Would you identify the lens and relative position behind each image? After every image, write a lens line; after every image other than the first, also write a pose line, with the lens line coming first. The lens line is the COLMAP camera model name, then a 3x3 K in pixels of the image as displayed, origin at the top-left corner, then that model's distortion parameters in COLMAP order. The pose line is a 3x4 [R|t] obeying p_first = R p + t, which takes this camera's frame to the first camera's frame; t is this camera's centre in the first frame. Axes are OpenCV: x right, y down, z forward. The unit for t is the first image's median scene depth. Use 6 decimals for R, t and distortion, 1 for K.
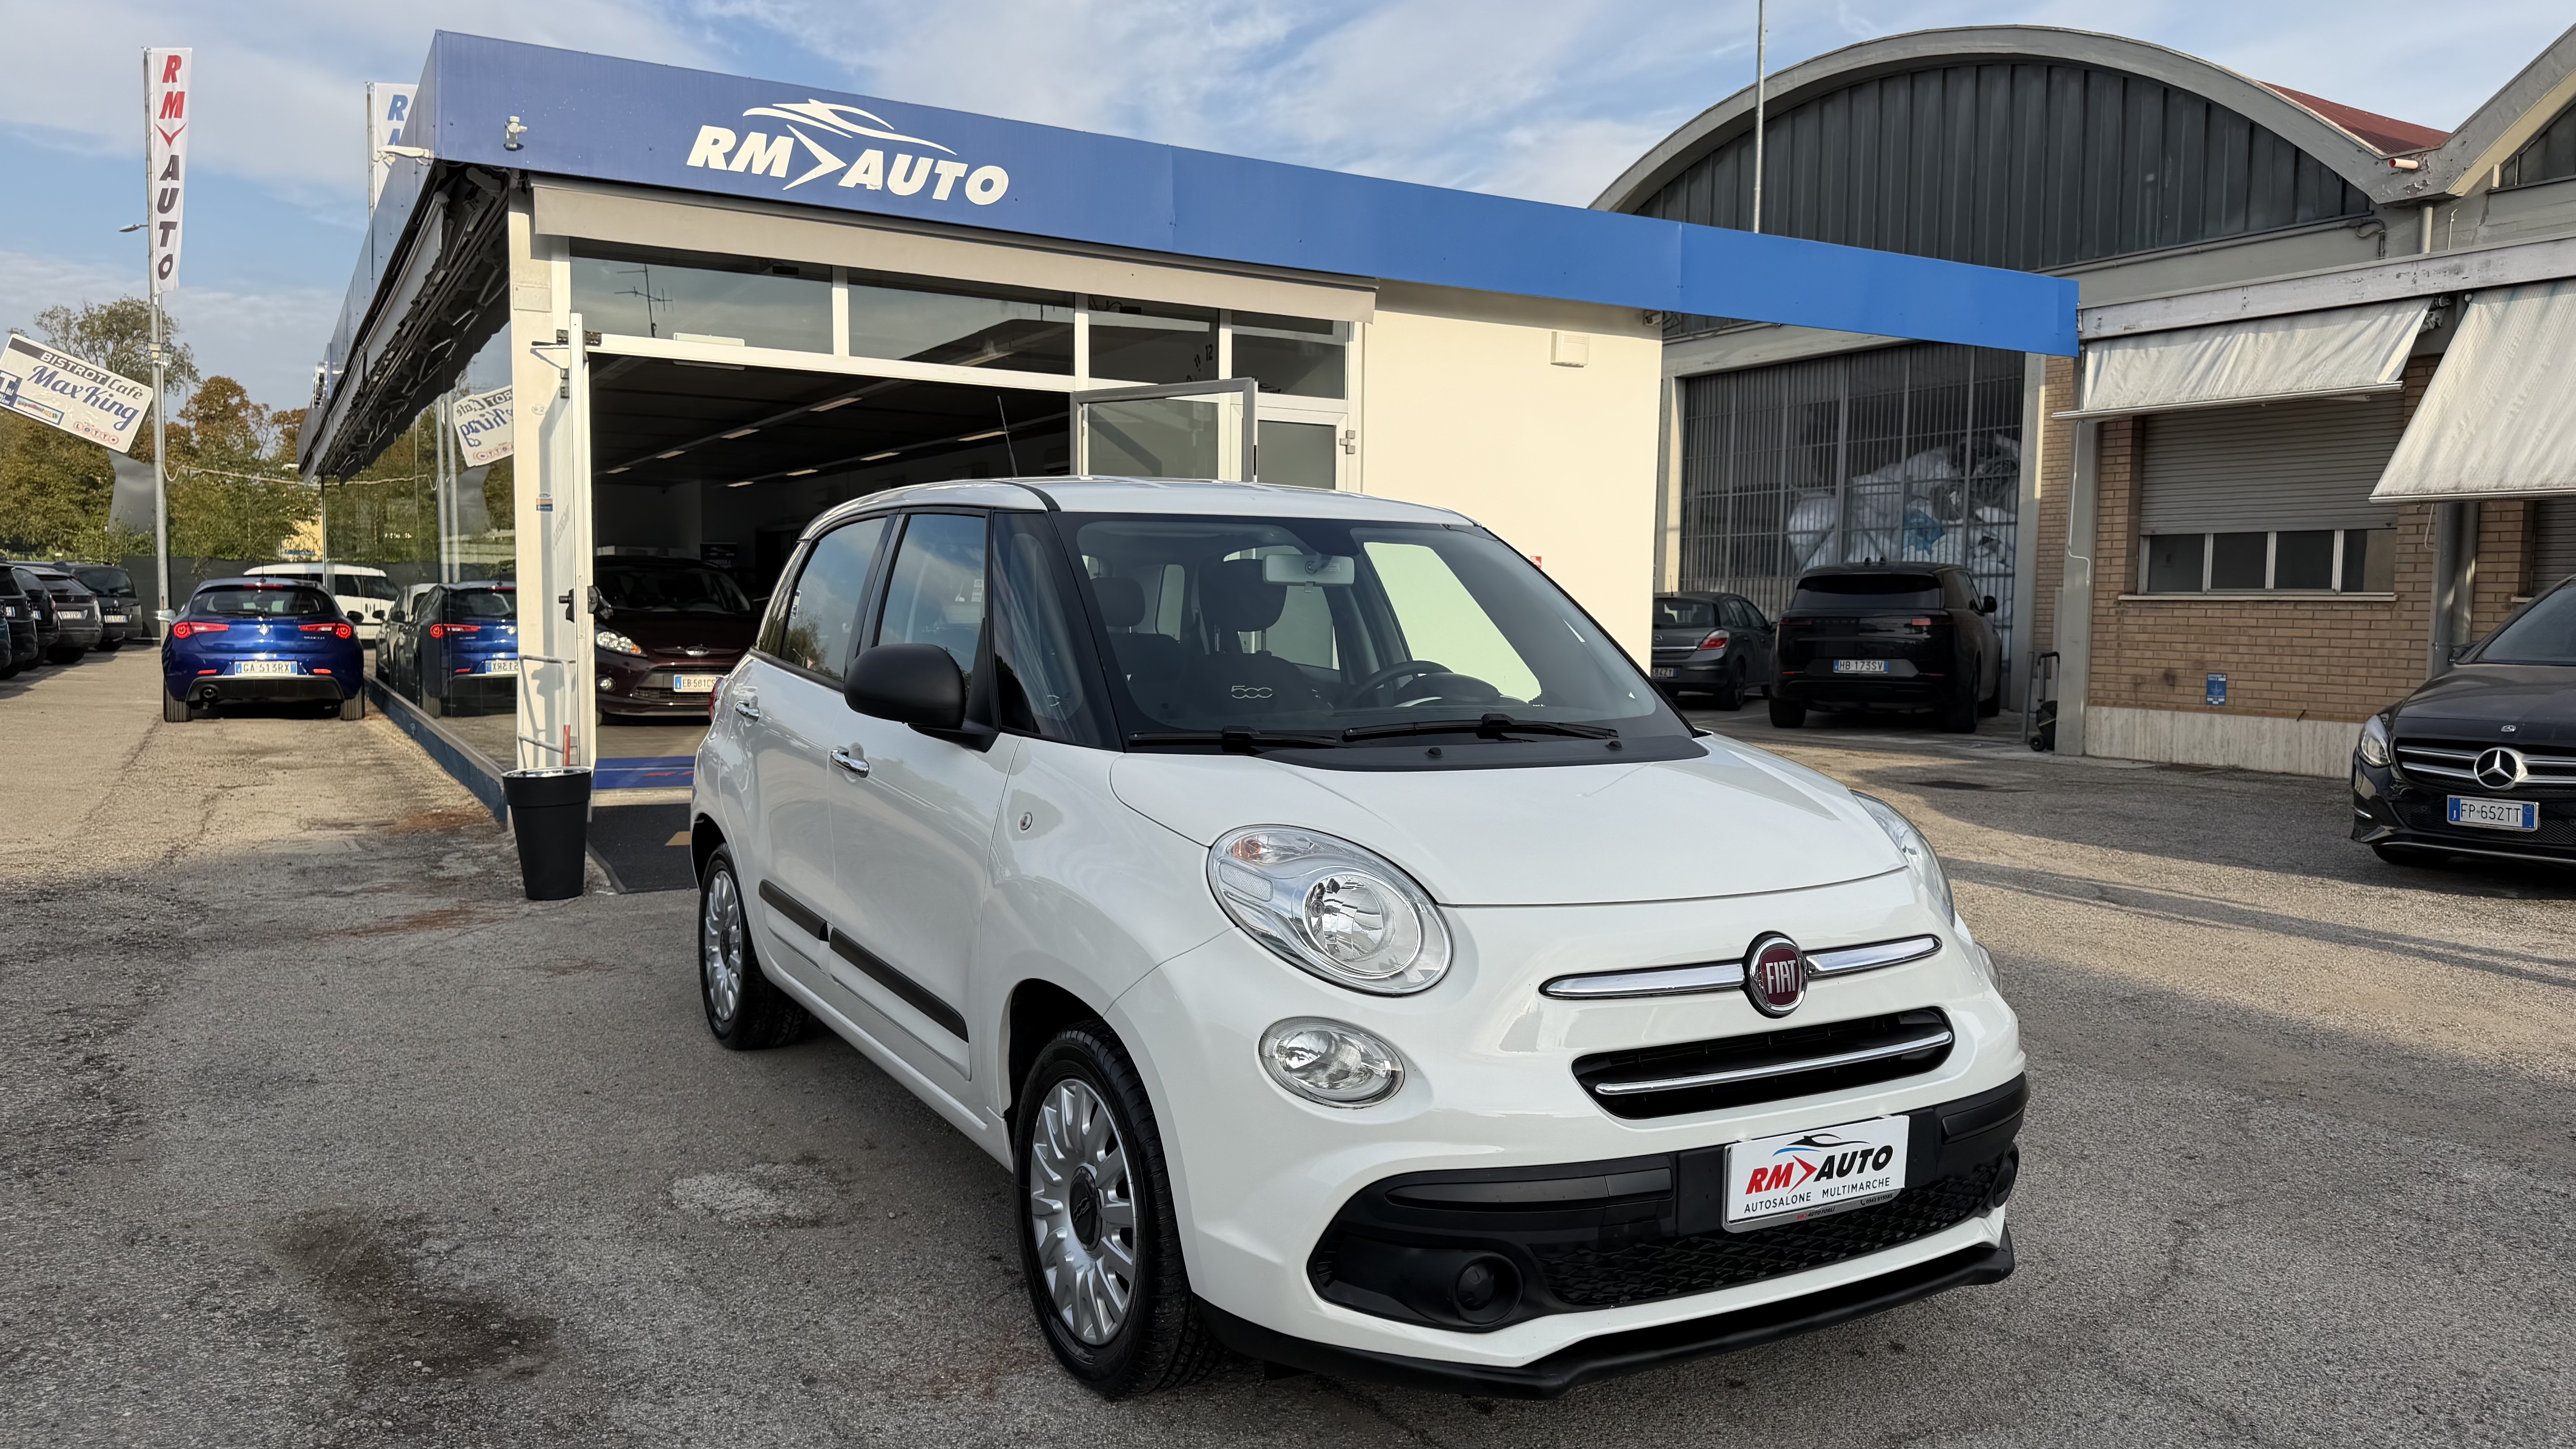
lens RADIAL K [[1809.4, 0, 1286.4], [0, 1809.4, 739.3], [0, 0, 1]] dist [0.049926, -0.063781]
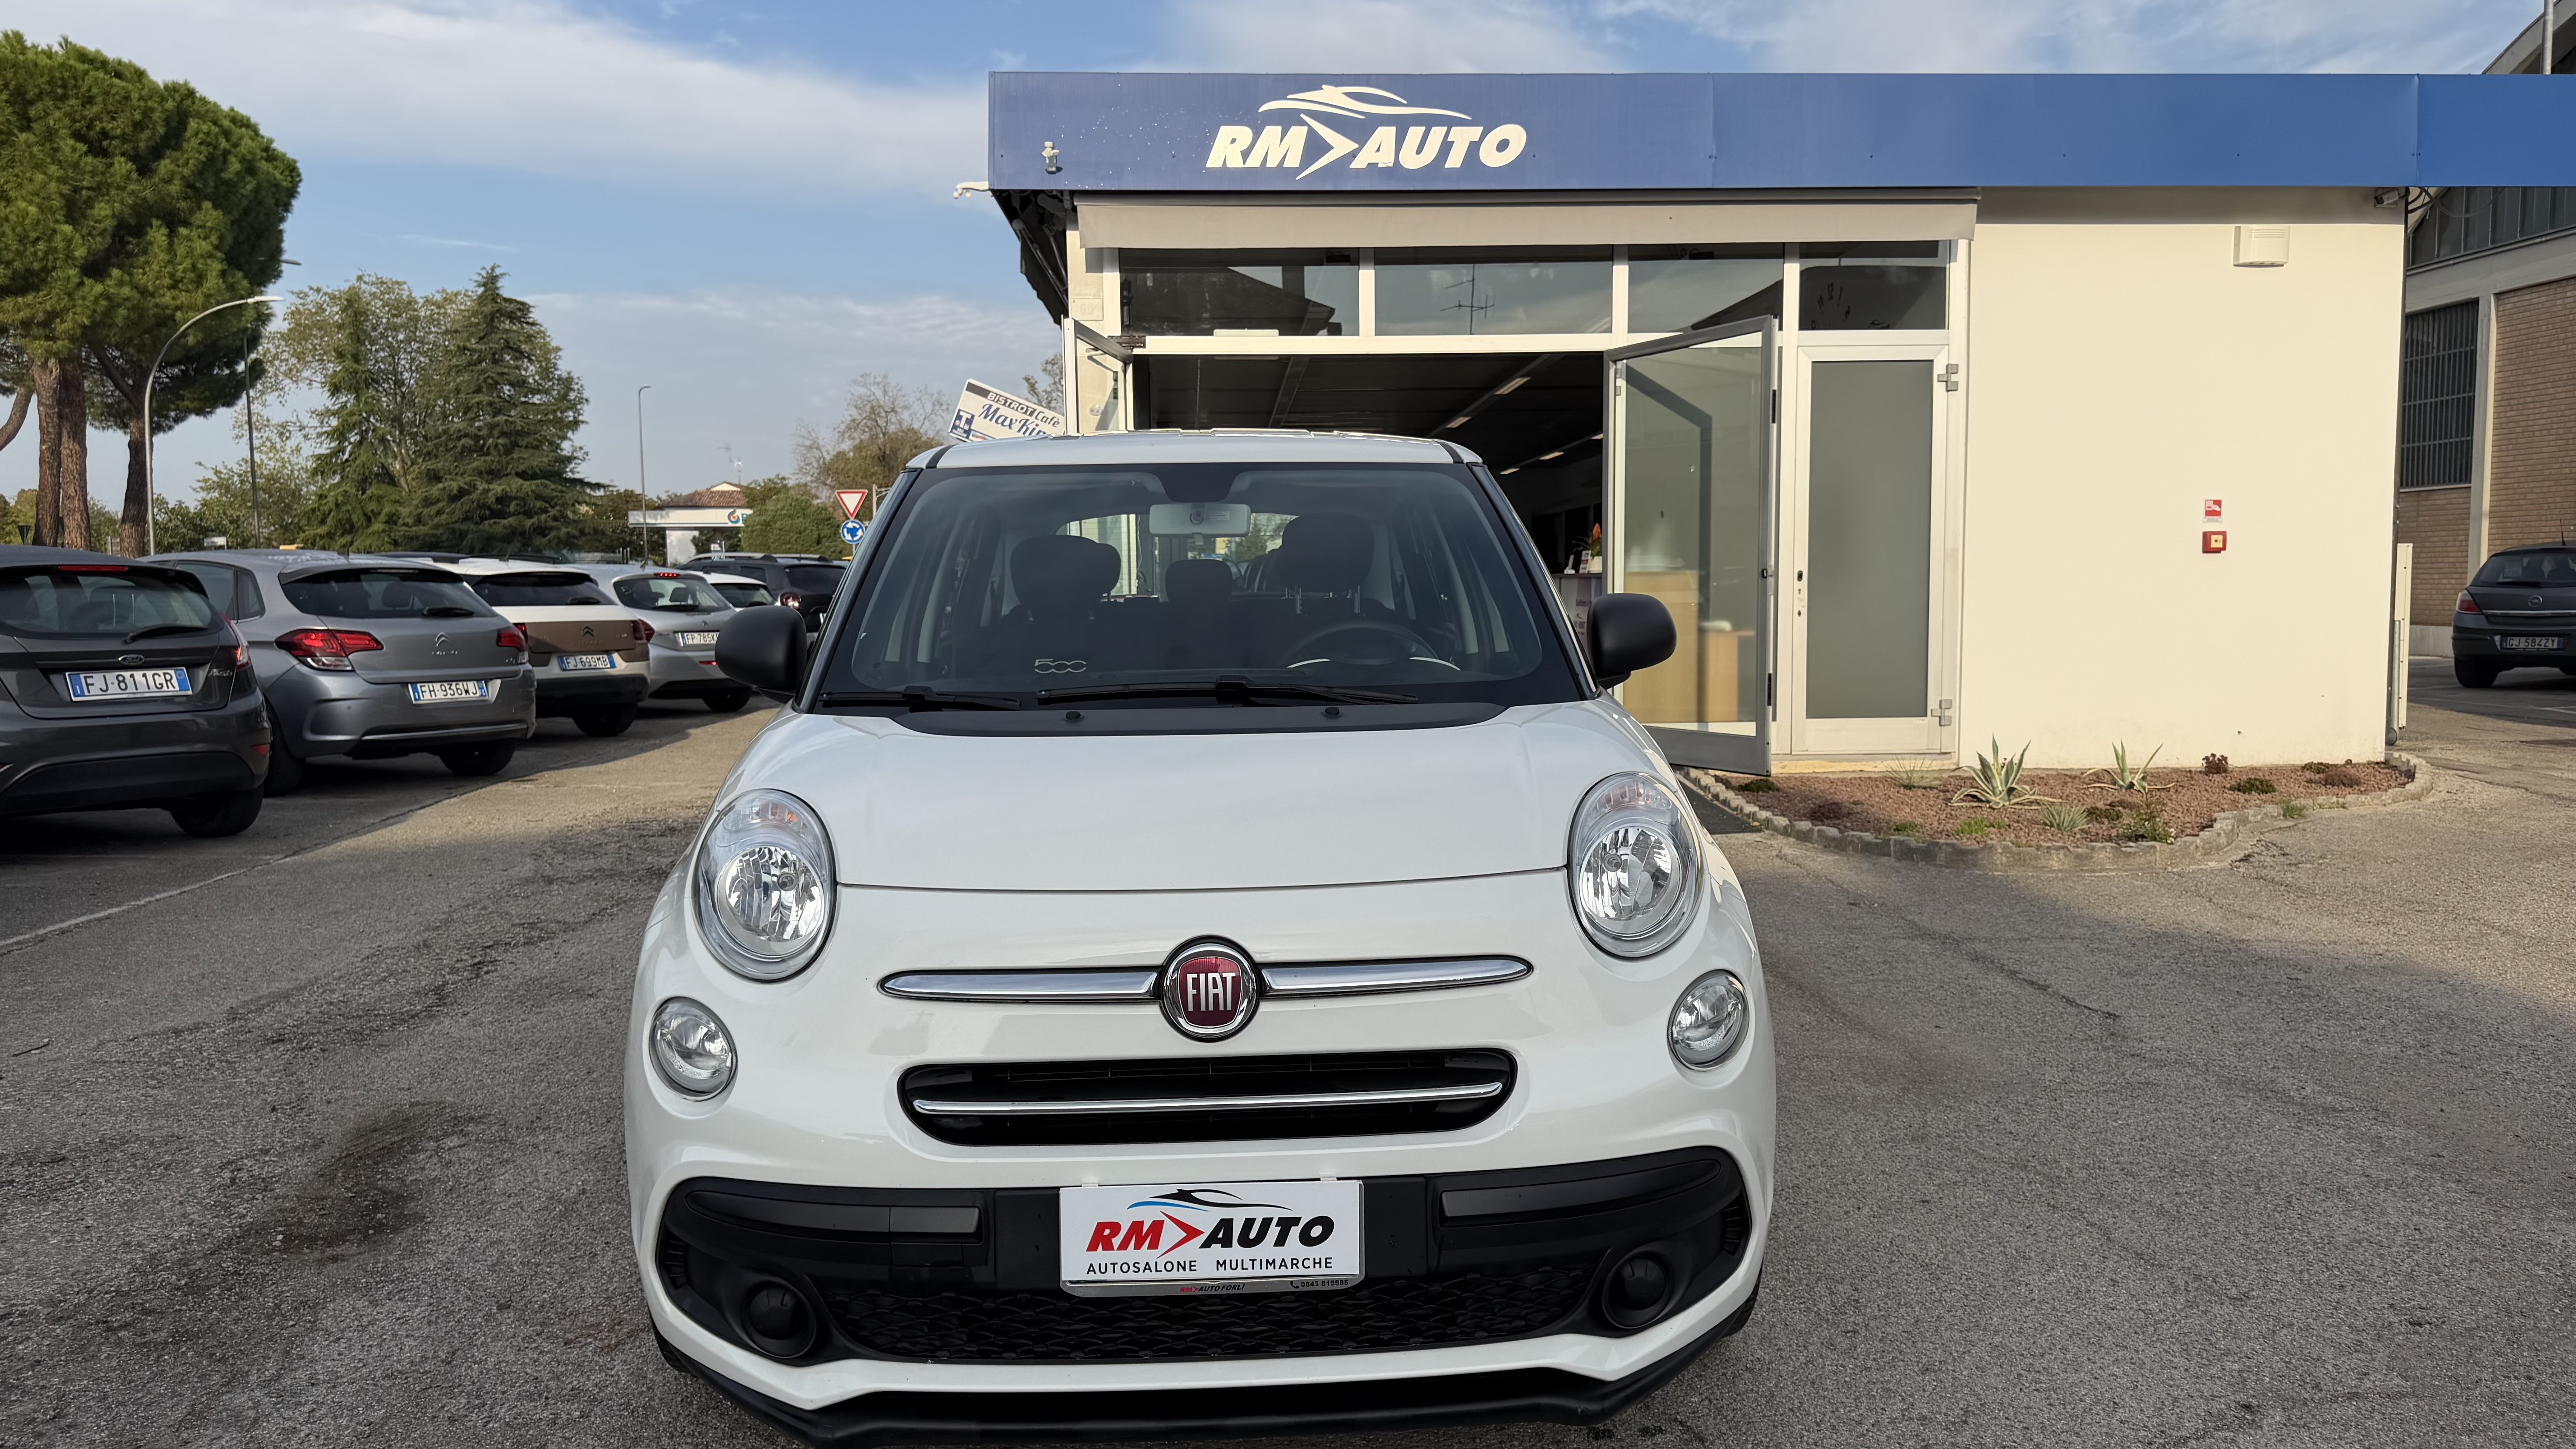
lens RADIAL K [[1809.4, 0, 1289.3], [0, 1809.4, 722.9], [0, 0, 1]] dist [0.049926, -0.063781]
pose [[0.887692, 0.011580, -0.460292, 0.201312], [-0.010831, 0.999932, 0.004268, 0.001958], [0.460310, 0.001197, 0.887757, 0.088579]]
